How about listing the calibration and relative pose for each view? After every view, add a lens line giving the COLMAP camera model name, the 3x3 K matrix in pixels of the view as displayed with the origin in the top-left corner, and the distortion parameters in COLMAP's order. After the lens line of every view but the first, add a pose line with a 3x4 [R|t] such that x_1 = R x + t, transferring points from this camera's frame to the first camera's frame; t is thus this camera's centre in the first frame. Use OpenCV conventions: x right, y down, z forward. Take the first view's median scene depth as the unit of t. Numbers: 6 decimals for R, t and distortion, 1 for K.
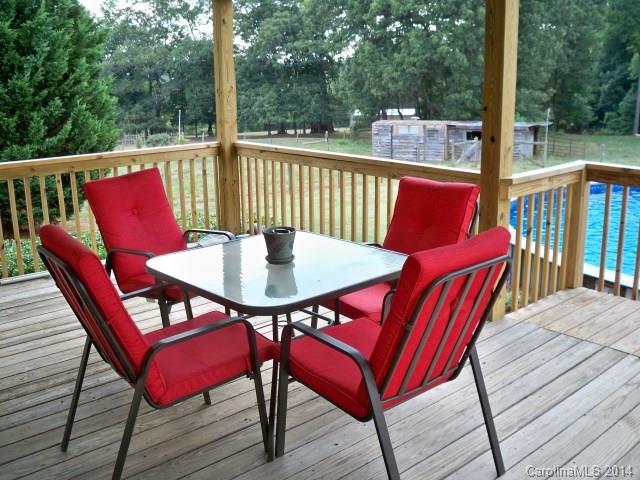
lens RADIAL K [[658.9, 0, 320.0], [0, 658.9, 240.0], [0, 0, 1]] dist [-0.151999, 0.122823]
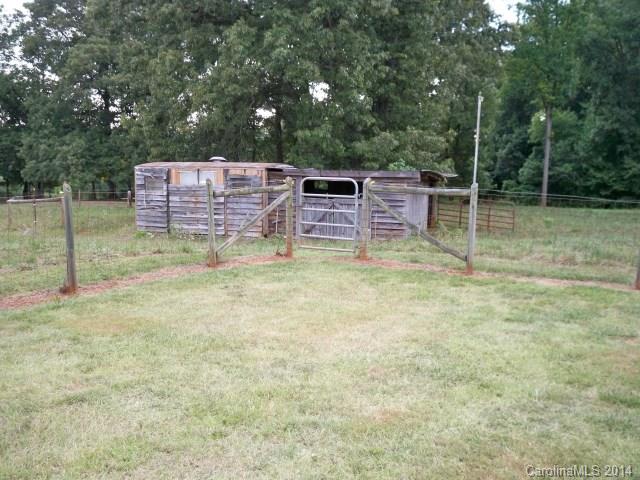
lens RADIAL K [[658.9, 0, 320.0], [0, 658.9, 240.0], [0, 0, 1]] dist [-0.151999, 0.122823]
pose [[0.986643, 0.012680, 0.162403, 0.077926], [0.005314, 0.993930, -0.109888, -0.031390], [-0.162811, 0.109283, 0.980586, 0.247640]]
